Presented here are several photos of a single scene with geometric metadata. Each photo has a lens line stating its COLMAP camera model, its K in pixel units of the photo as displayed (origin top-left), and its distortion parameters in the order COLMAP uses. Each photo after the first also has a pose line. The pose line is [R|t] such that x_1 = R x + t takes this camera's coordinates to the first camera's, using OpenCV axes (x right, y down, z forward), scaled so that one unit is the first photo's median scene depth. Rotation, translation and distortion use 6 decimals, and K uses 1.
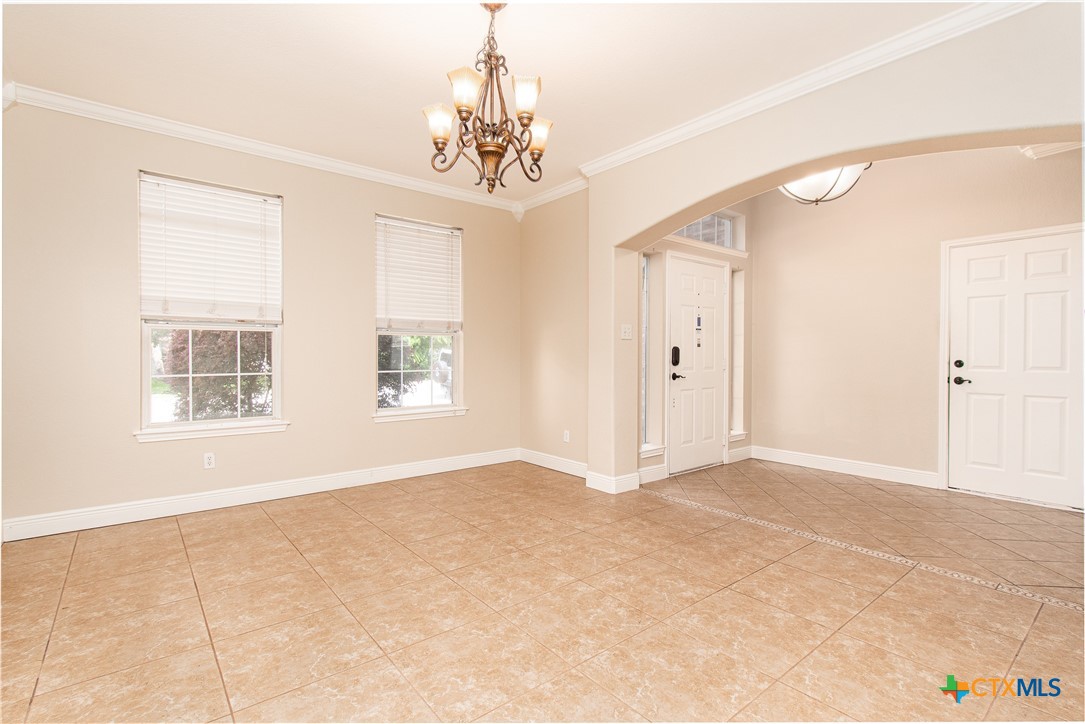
lens RADIAL K [[516.4, 0, 542.2], [0, 516.4, 351.9], [0, 0, 1]] dist [-0.003453, -0.001161]
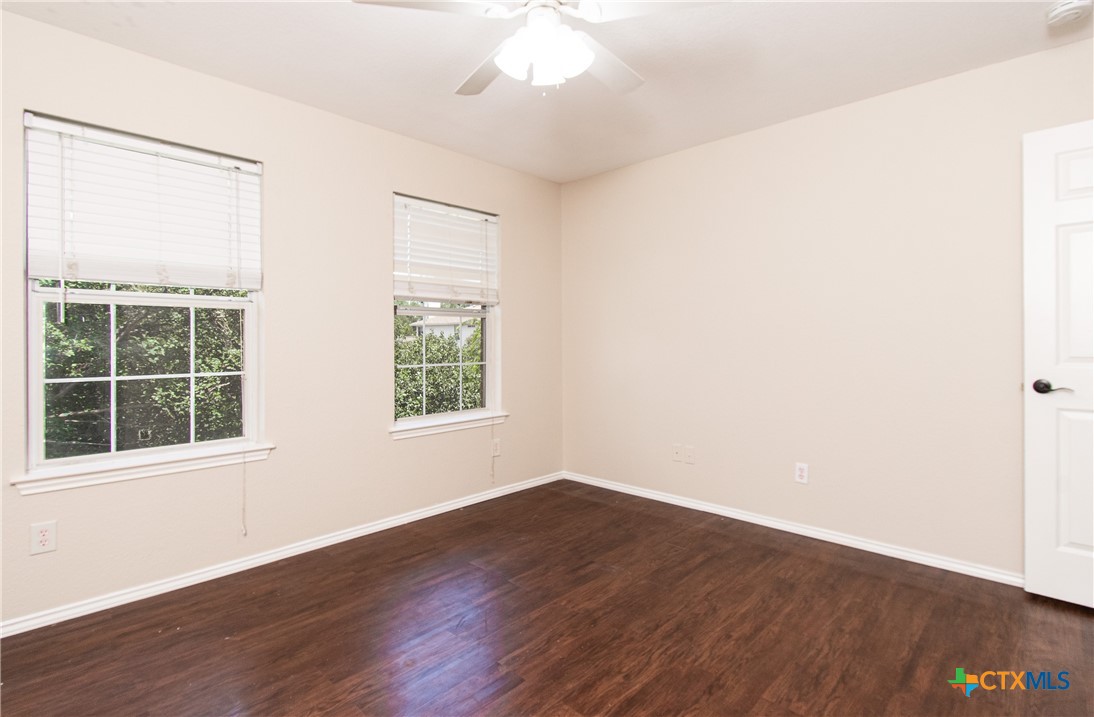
lens RADIAL K [[539.0, 0, 544.3], [0, 539.0, 340.6], [0, 0, 1]] dist [-0.002009, -0.000266]
pose [[0.996205, -0.013679, 0.085955, -0.267512], [0.013896, 0.999902, -0.001921, 0.009574], [-0.085920, 0.003108, 0.996297, 0.376729]]
